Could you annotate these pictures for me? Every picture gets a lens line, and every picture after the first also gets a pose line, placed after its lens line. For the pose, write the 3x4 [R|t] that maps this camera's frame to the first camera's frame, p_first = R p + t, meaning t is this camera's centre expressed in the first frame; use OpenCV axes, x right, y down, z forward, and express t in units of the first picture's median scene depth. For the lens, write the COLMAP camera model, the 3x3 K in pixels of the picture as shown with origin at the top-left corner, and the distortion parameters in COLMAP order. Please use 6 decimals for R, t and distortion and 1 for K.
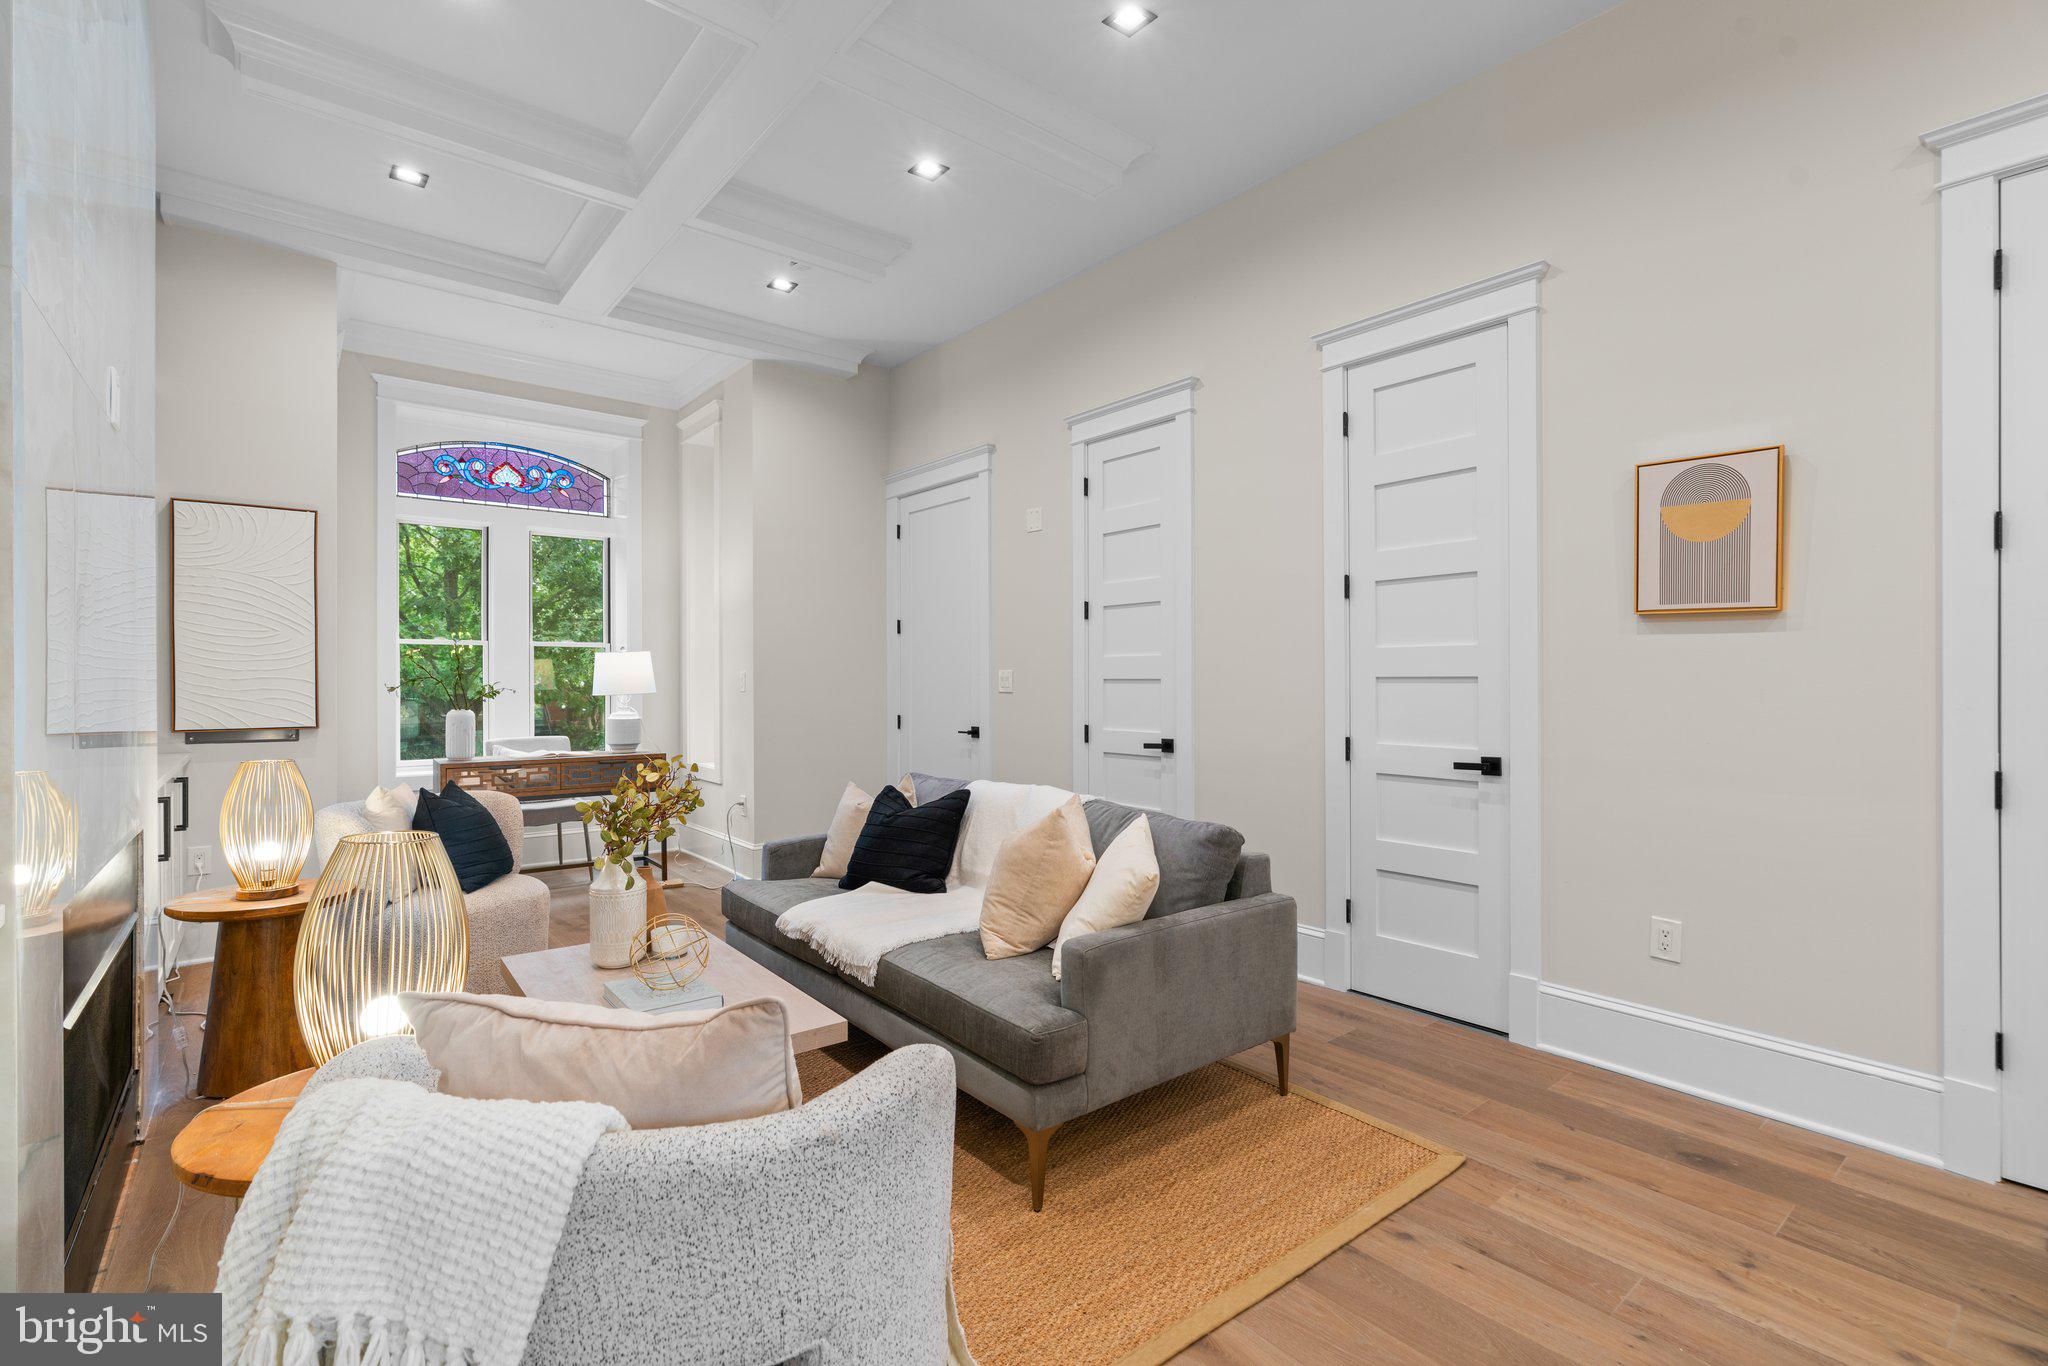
lens RADIAL K [[918.8, 0, 1024.9], [0, 918.8, 680.5], [0, 0, 1]] dist [-0.013586, 0.003467]
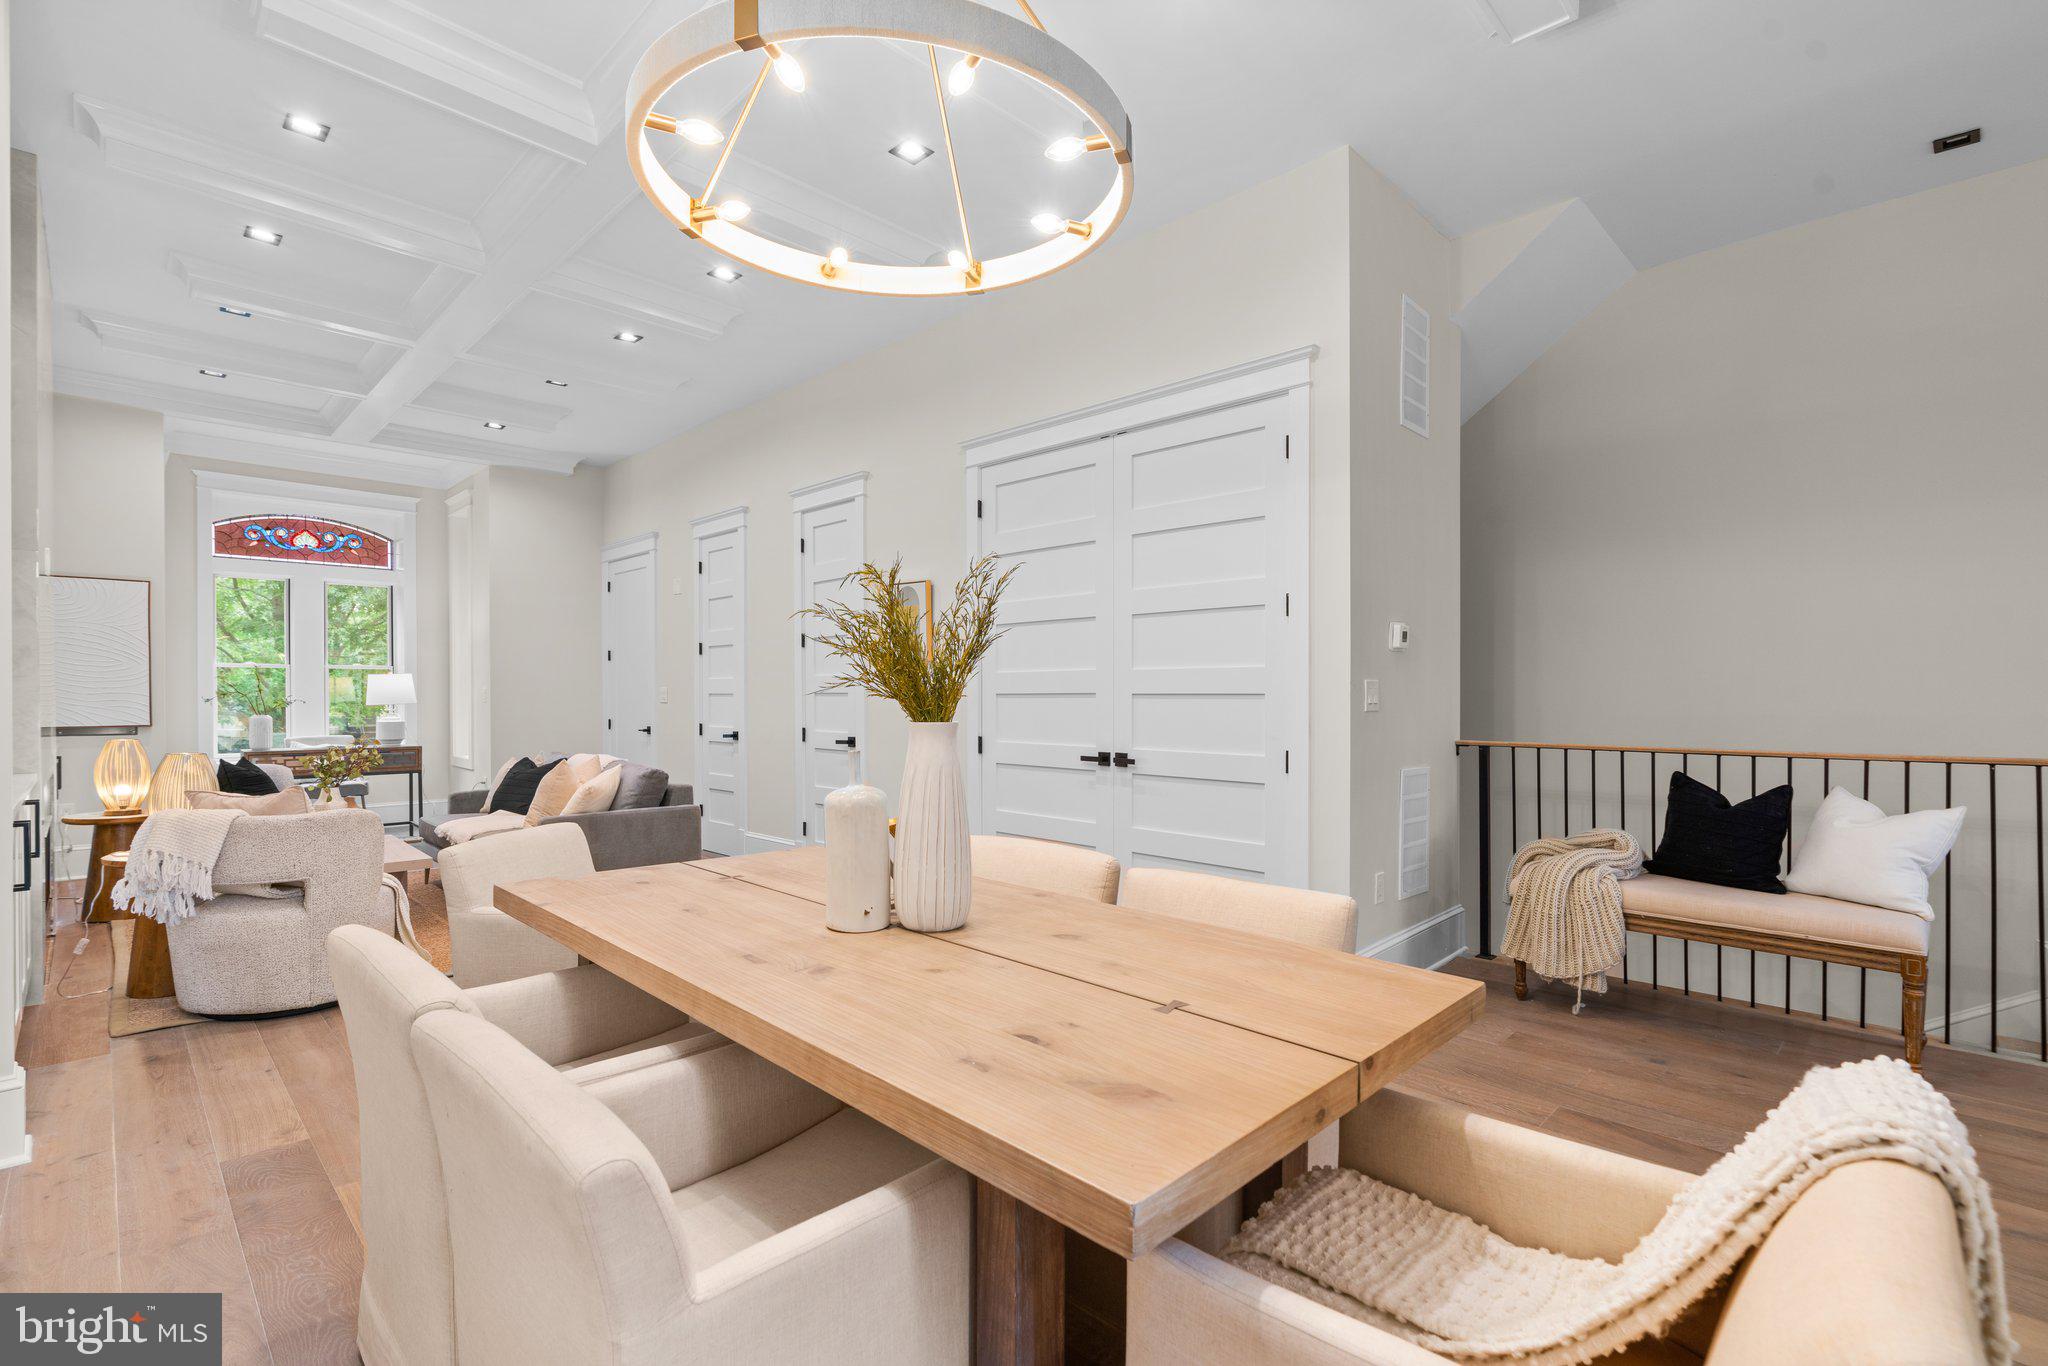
lens RADIAL K [[918.8, 0, 1027.9], [0, 918.8, 698.2], [0, 0, 1]] dist [-0.013586, 0.003467]
pose [[0.993780, 0.000101, 0.111359, 0.383784], [-0.000552, 0.999992, 0.004020, -0.000109], [-0.111357, -0.004057, 0.993772, -0.506133]]
